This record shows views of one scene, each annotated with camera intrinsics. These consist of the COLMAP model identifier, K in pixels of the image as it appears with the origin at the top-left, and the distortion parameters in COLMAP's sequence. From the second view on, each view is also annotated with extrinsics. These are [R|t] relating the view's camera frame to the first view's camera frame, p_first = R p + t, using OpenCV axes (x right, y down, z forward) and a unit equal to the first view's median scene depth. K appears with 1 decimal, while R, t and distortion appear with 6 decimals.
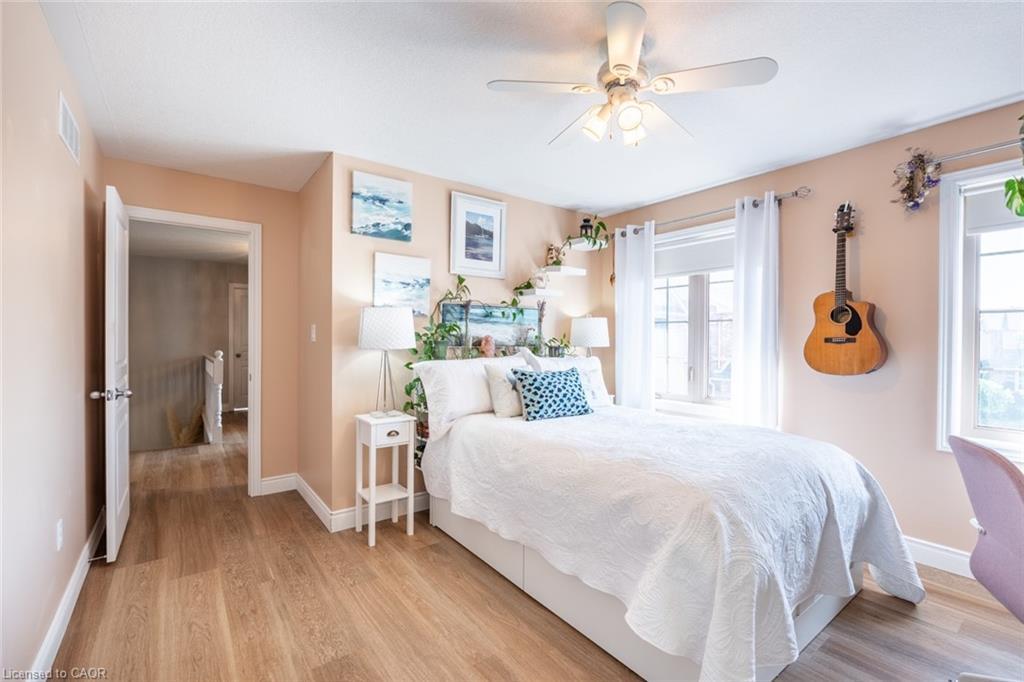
lens RADIAL K [[442.6, 0, 510.8], [0, 442.6, 340.3], [0, 0, 1]] dist [-0.001913, -0.000254]
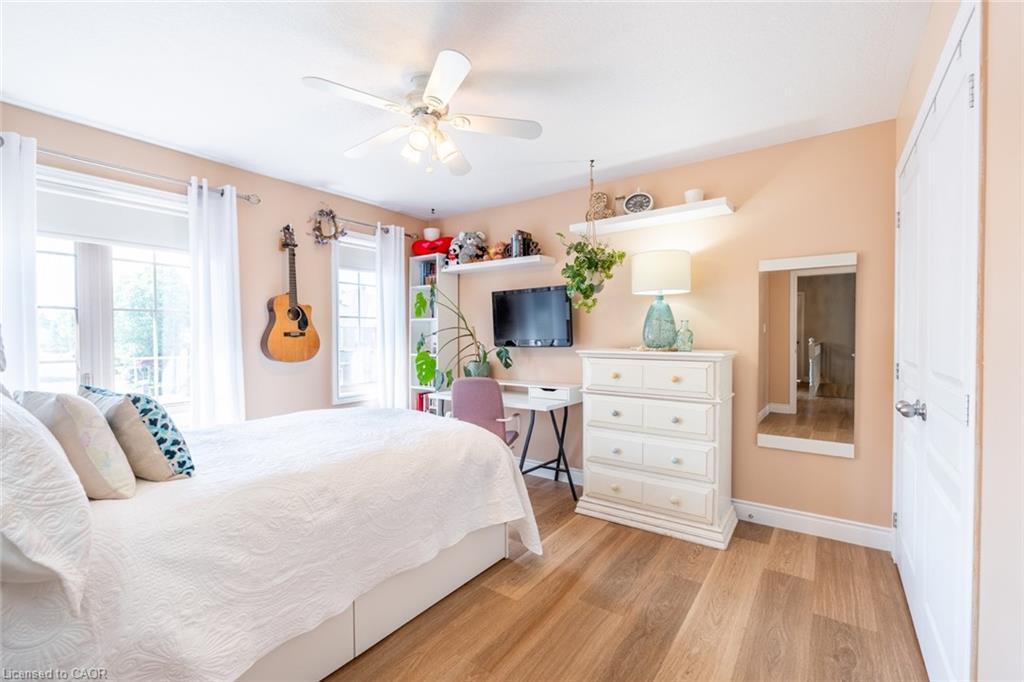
lens RADIAL K [[442.6, 0, 510.2], [0, 442.6, 341.0], [0, 0, 1]] dist [-0.001913, -0.000254]
pose [[-0.288605, -0.018114, 0.957277, -0.646311], [0.003346, 0.999796, 0.019927, -0.003563], [-0.957442, 0.008954, -0.288485, 0.789715]]
